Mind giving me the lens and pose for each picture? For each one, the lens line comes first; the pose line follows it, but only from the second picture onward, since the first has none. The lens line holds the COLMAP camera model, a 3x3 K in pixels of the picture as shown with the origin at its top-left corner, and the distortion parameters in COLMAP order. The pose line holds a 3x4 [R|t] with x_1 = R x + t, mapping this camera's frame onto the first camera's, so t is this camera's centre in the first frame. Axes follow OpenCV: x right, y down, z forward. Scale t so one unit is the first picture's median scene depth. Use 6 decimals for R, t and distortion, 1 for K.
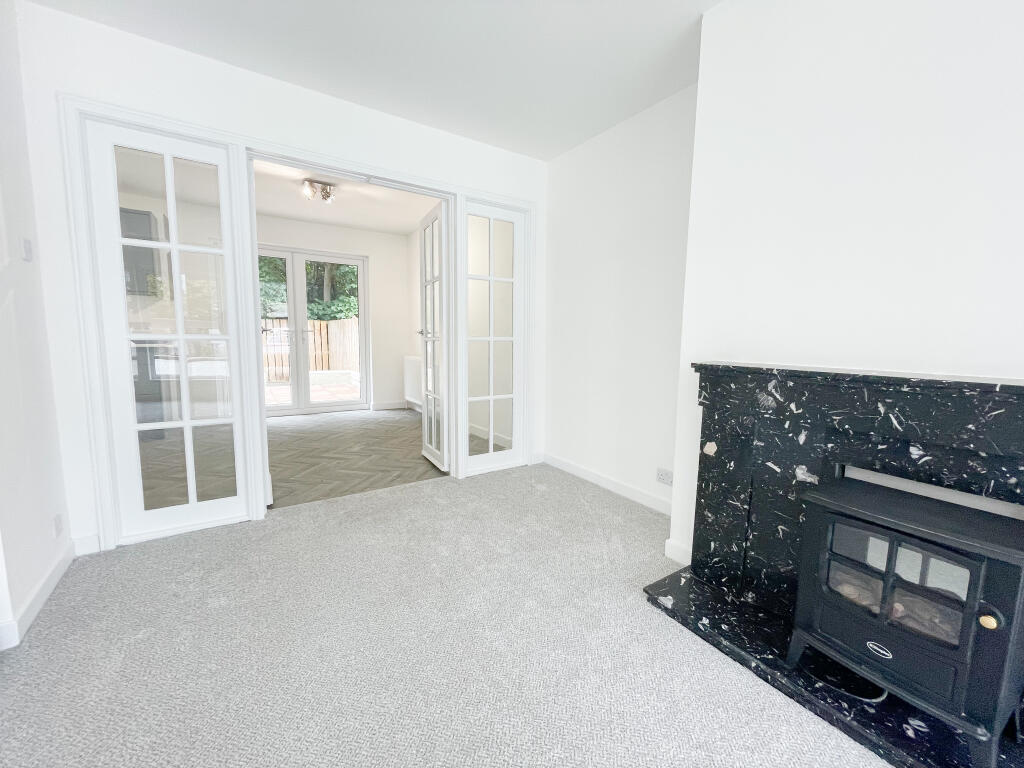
lens RADIAL K [[414.9, 0, 512.0], [0, 414.9, 384.0], [0, 0, 1]] dist [0.001297, 0.000101]
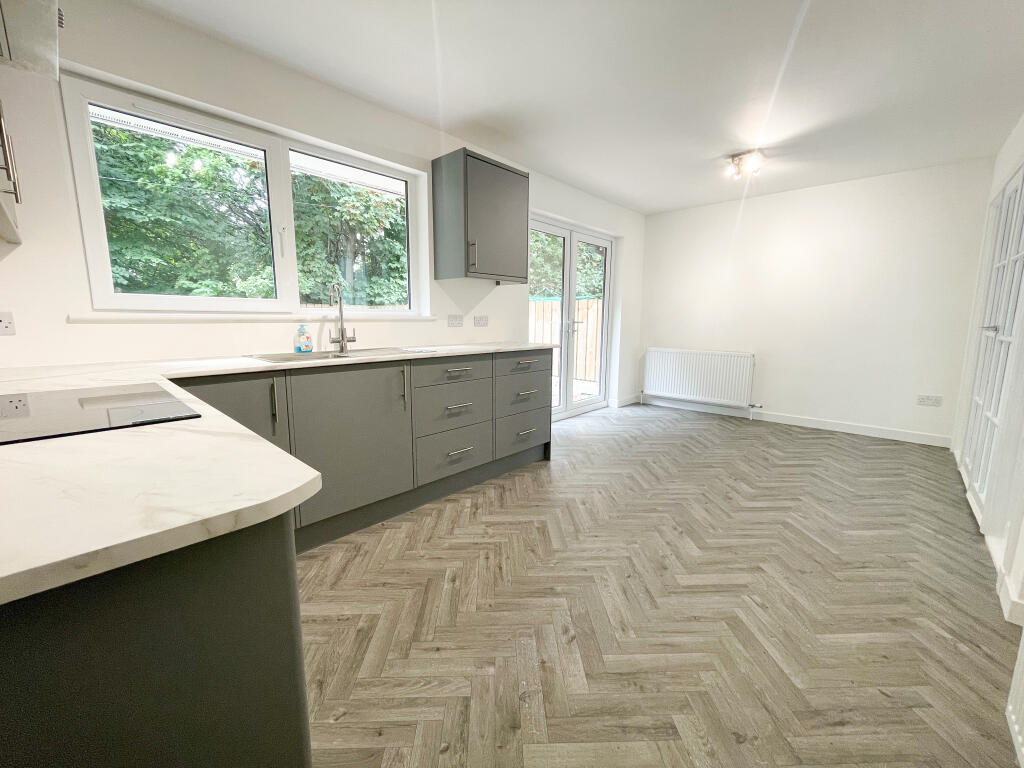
lens RADIAL K [[414.9, 0, 512.0], [0, 414.9, 384.0], [0, 0, 1]] dist [0.001297, 0.000101]
pose [[0.973147, -0.045055, 0.225731, -2.224358], [0.035571, 0.998312, 0.045911, -0.111232], [-0.227419, -0.036649, 0.973107, 0.485140]]
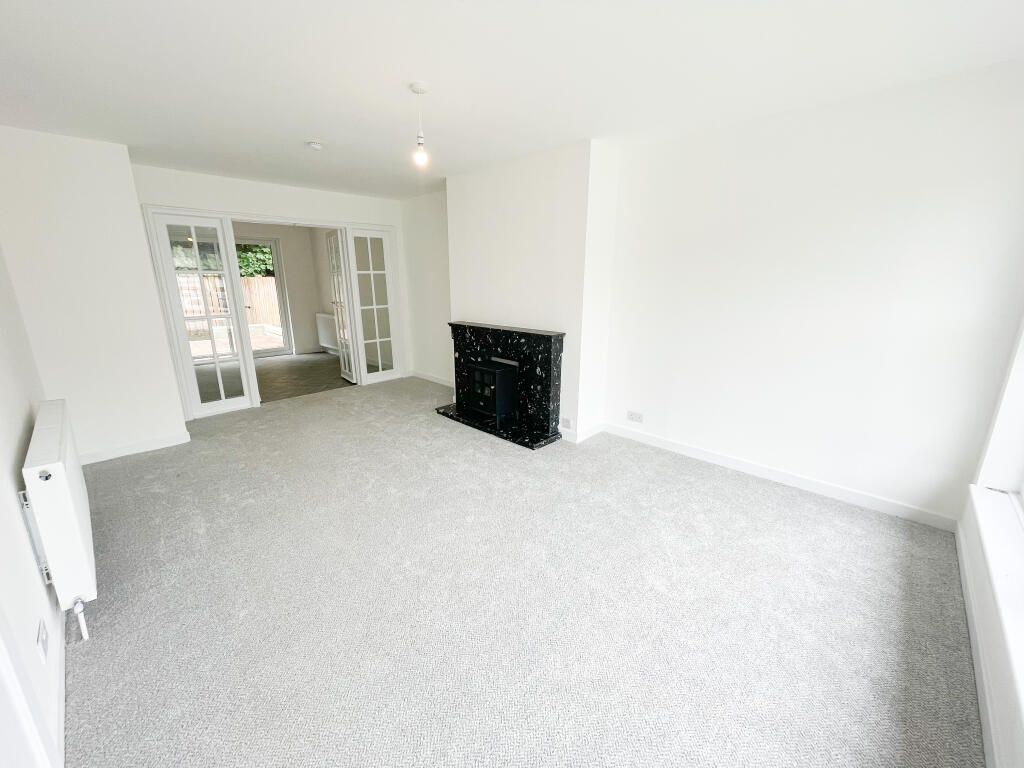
lens RADIAL K [[414.9, 0, 512.0], [0, 414.9, 384.0], [0, 0, 1]] dist [0.001297, 0.000101]
pose [[0.977363, -0.070447, 0.199498, 0.235693], [0.041655, 0.988554, 0.145006, -0.026432], [-0.207429, -0.133413, 0.969110, -1.416439]]
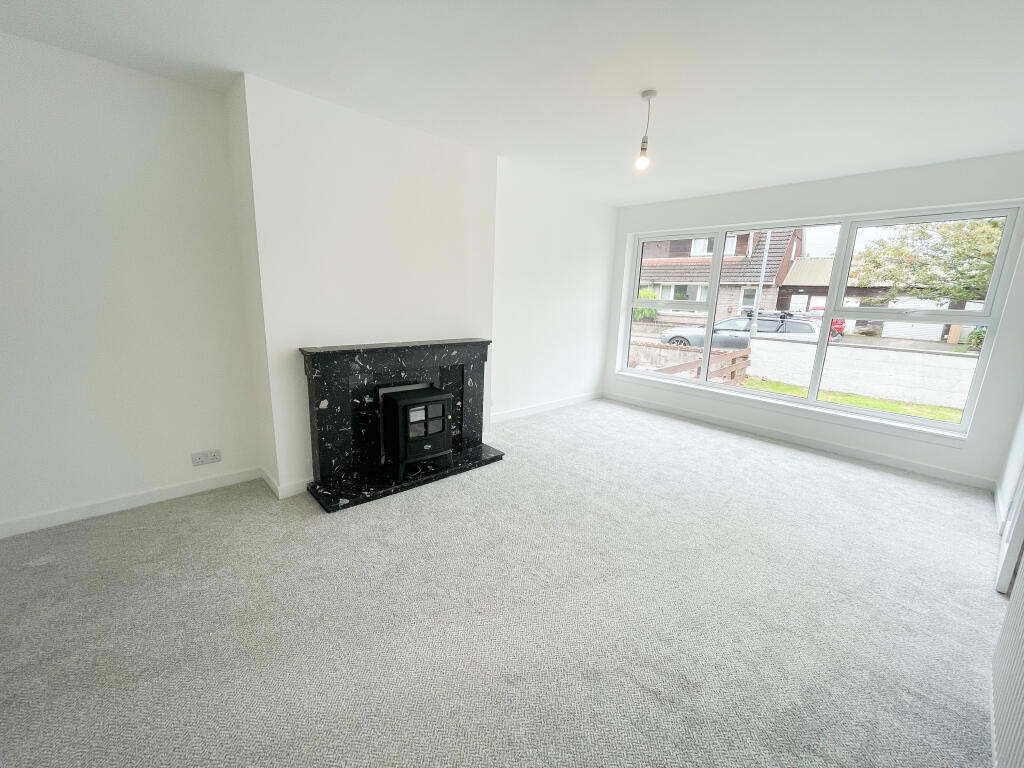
lens RADIAL K [[414.9, 0, 512.0], [0, 414.9, 384.0], [0, 0, 1]] dist [0.001297, 0.000101]
pose [[-0.144314, -0.228919, 0.962689, -0.941250], [0.080717, 0.966907, 0.242022, -0.202895], [-0.986234, 0.112633, -0.121061, 0.404902]]
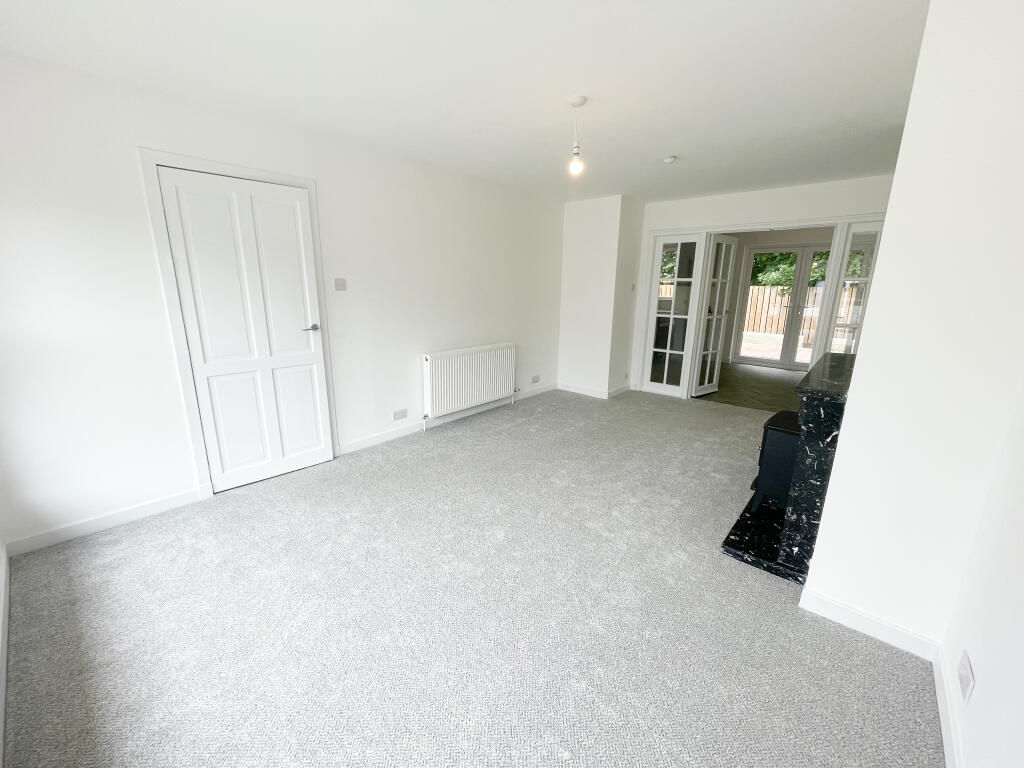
lens RADIAL K [[414.9, 0, 512.0], [0, 414.9, 384.0], [0, 0, 1]] dist [0.001297, 0.000101]
pose [[0.261413, 0.213581, -0.941300, 1.498878], [-0.117241, 0.975017, 0.188671, -0.080799], [0.958080, 0.061038, 0.279923, -0.633640]]
